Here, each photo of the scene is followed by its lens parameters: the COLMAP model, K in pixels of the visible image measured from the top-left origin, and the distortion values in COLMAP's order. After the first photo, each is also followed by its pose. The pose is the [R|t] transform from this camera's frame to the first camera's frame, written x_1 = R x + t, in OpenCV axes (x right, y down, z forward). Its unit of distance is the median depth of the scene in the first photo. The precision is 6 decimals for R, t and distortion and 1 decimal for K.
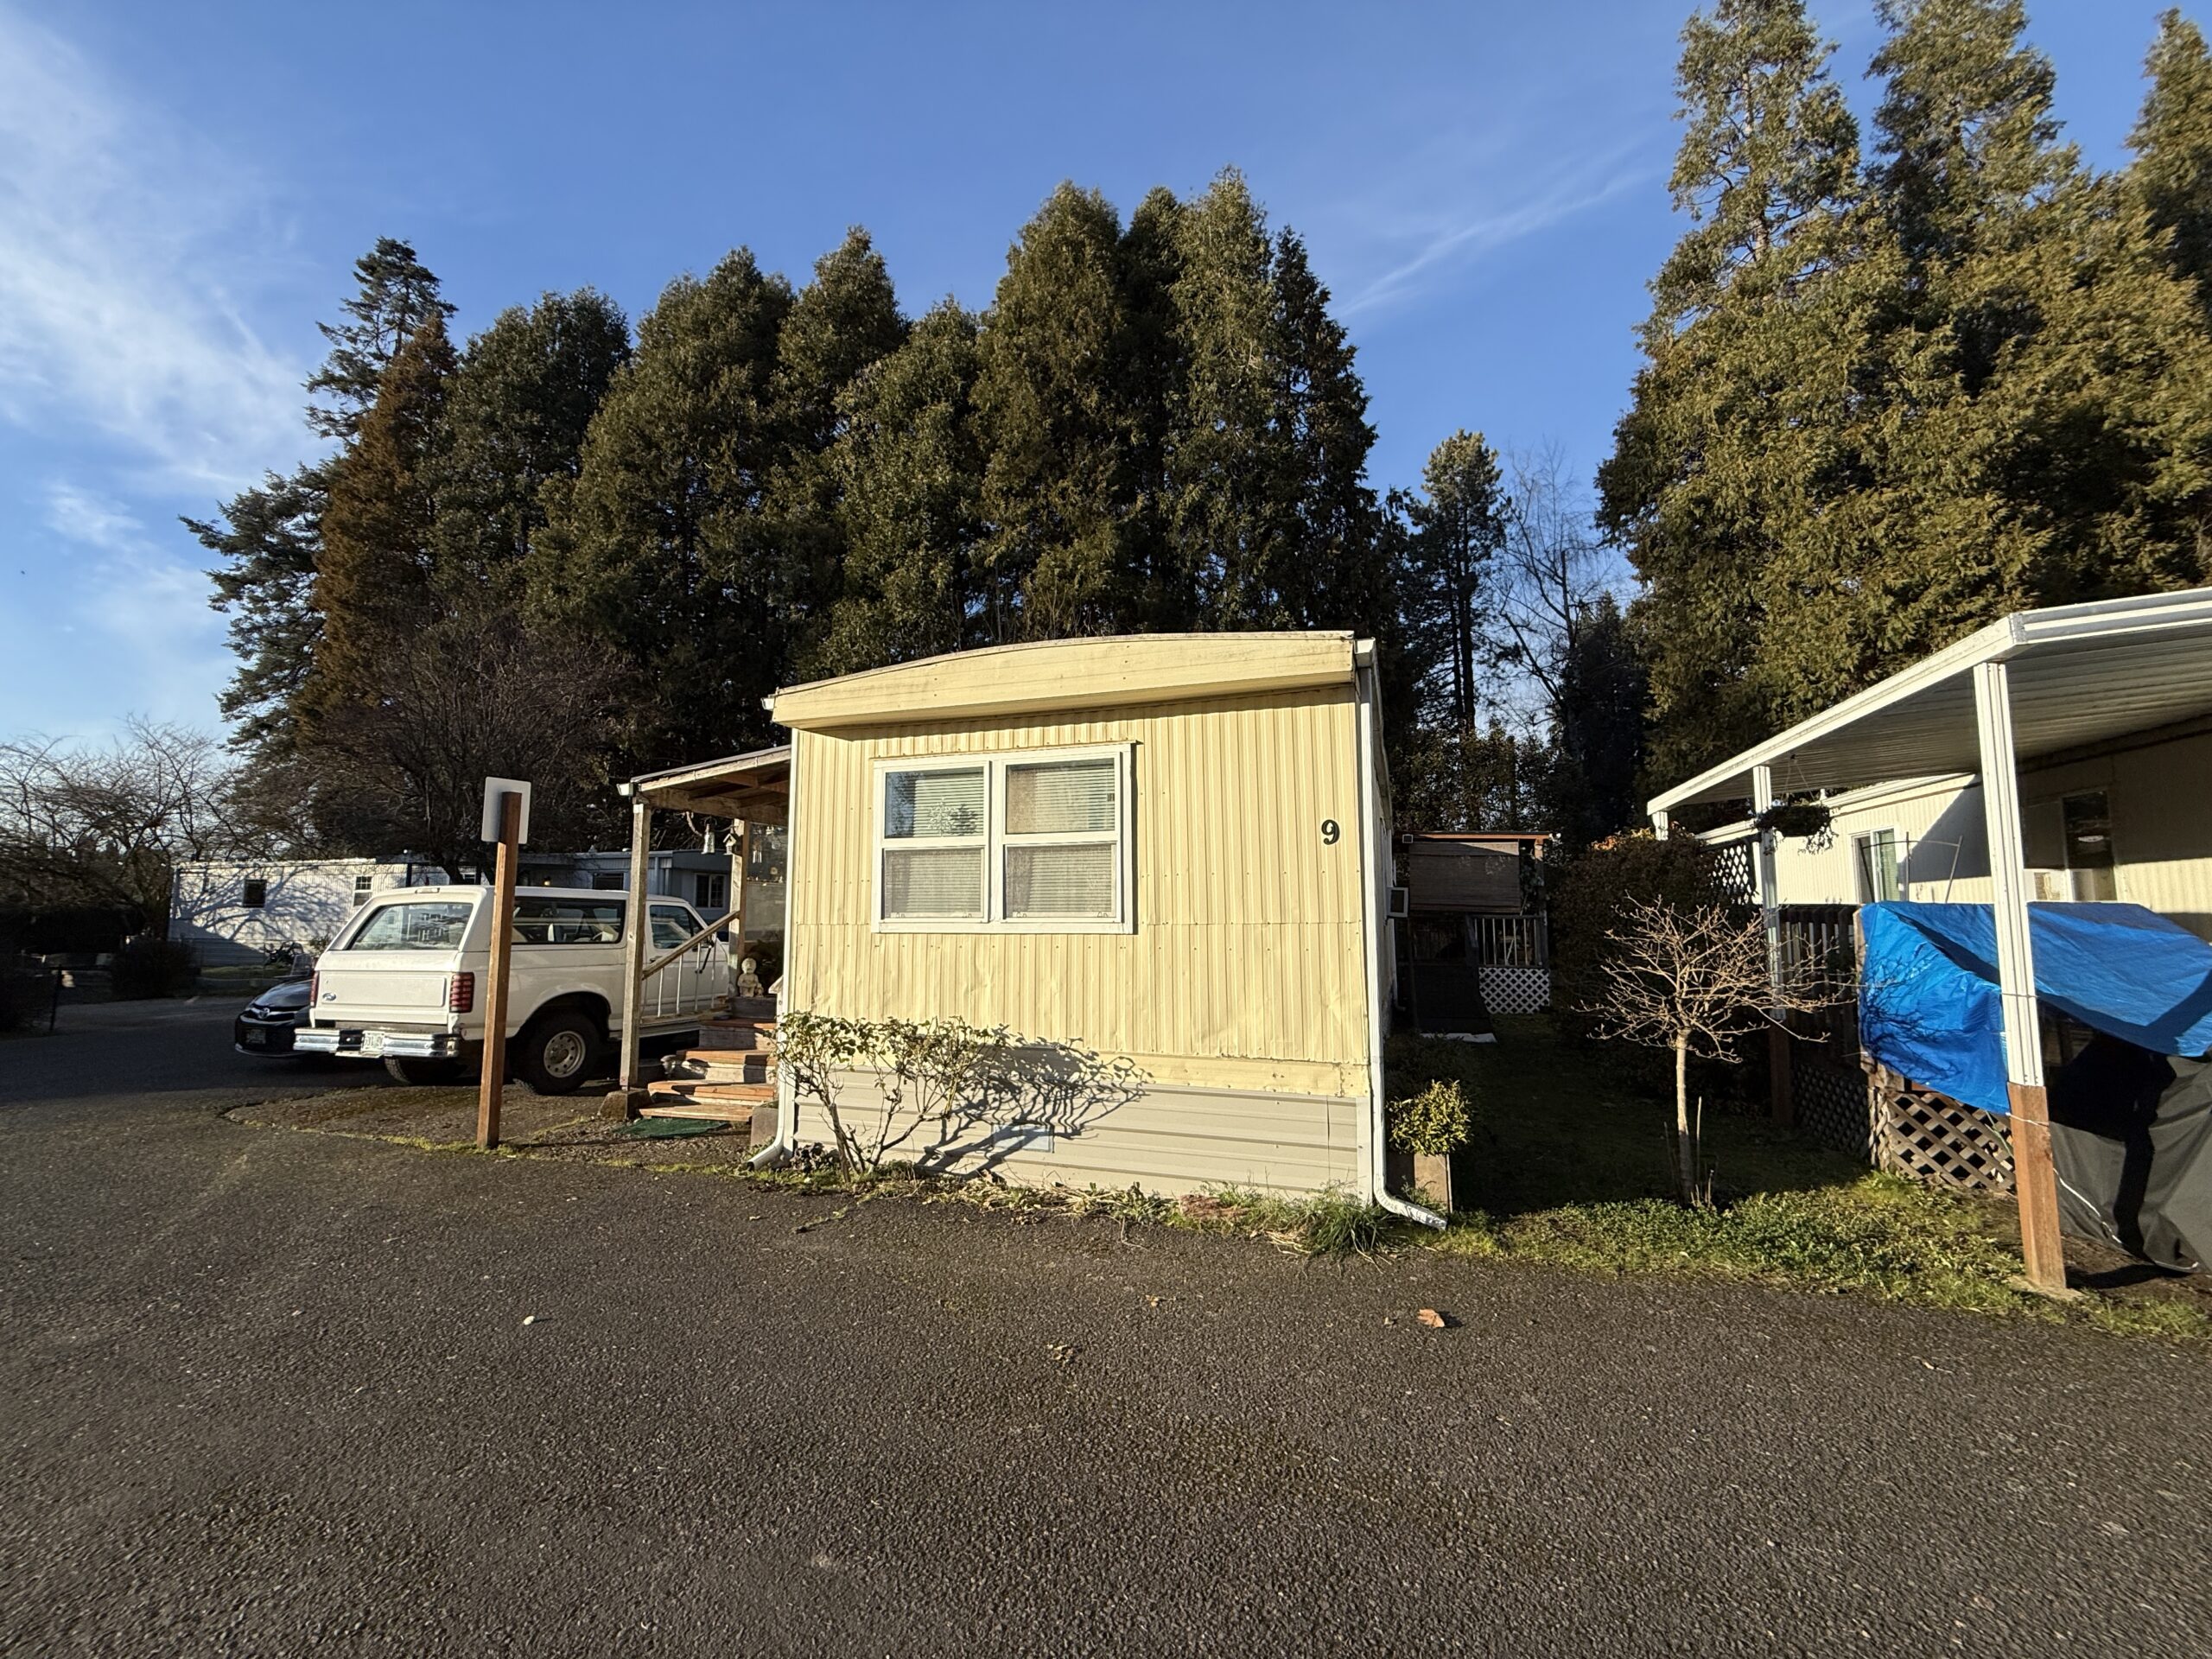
lens RADIAL K [[879.7, 0, 1100.8], [0, 879.7, 828.1], [0, 0, 1]] dist [-0.002135, -0.000533]
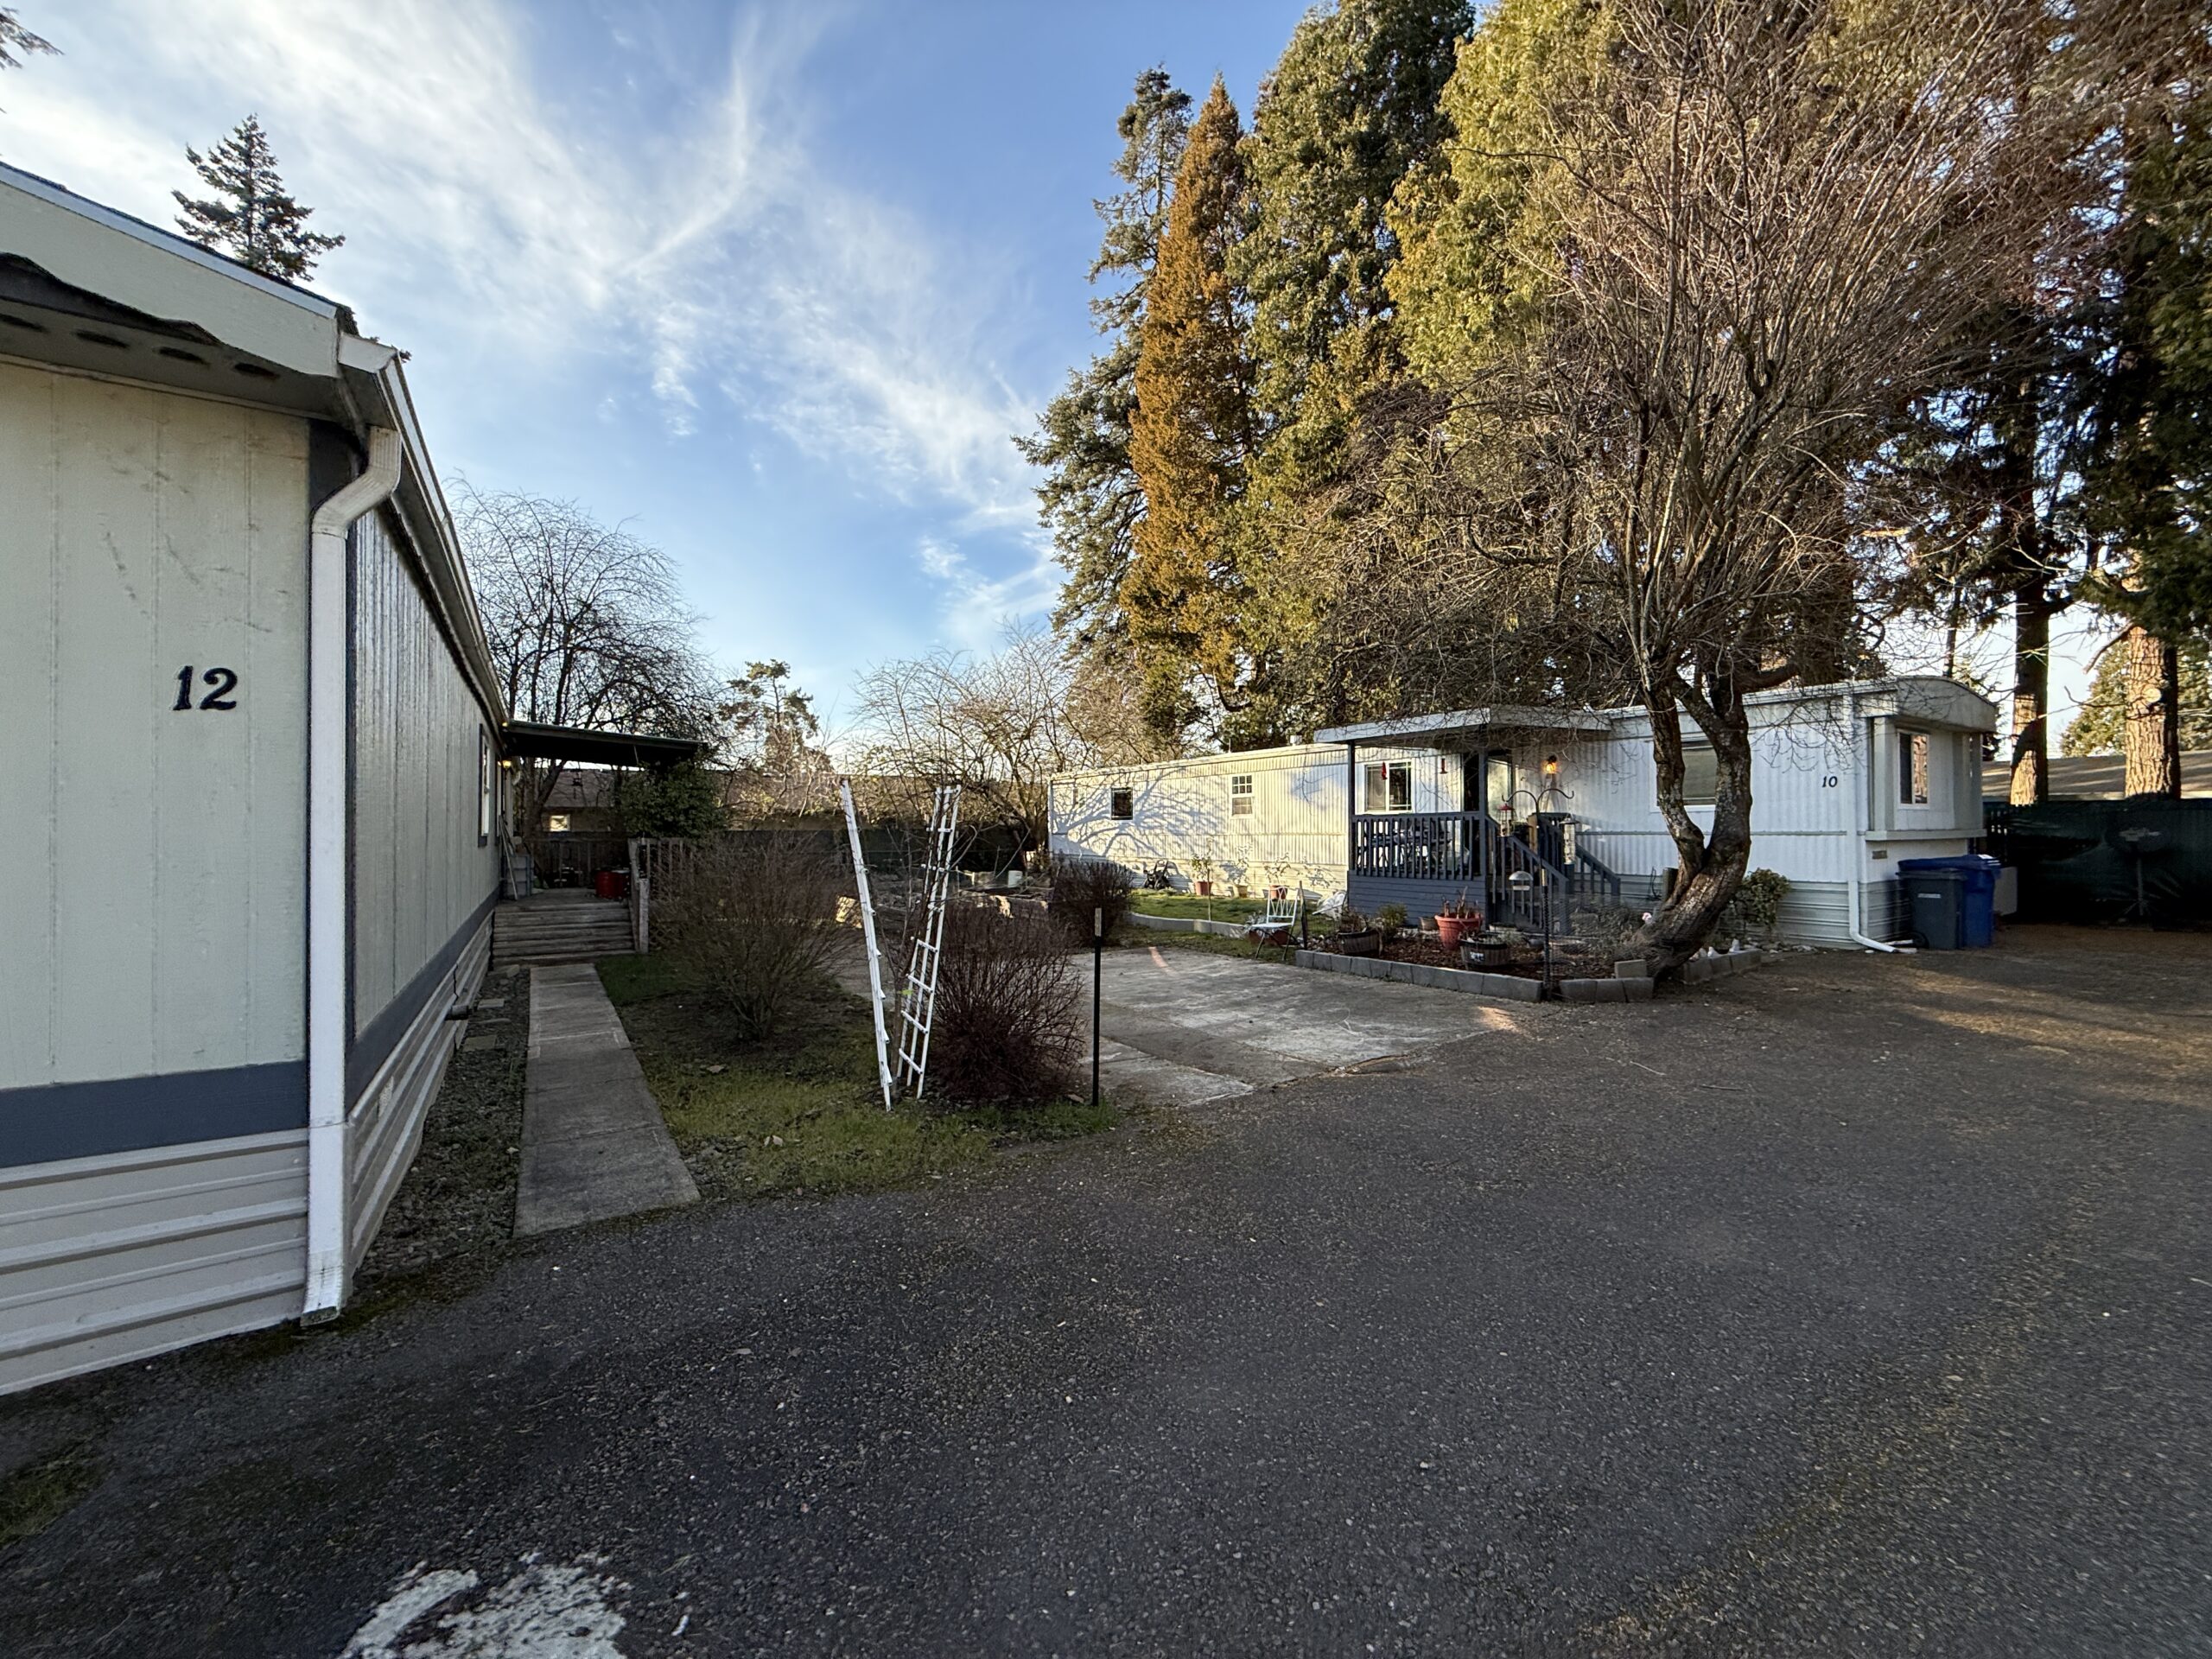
lens RADIAL K [[879.7, 0, 1100.8], [0, 879.7, 828.1], [0, 0, 1]] dist [-0.002135, -0.000533]
pose [[0.765047, -0.008996, -0.643912, -0.442545], [0.072628, 0.994728, 0.072393, 0.035917], [0.639866, -0.102150, 0.761667, 0.340592]]
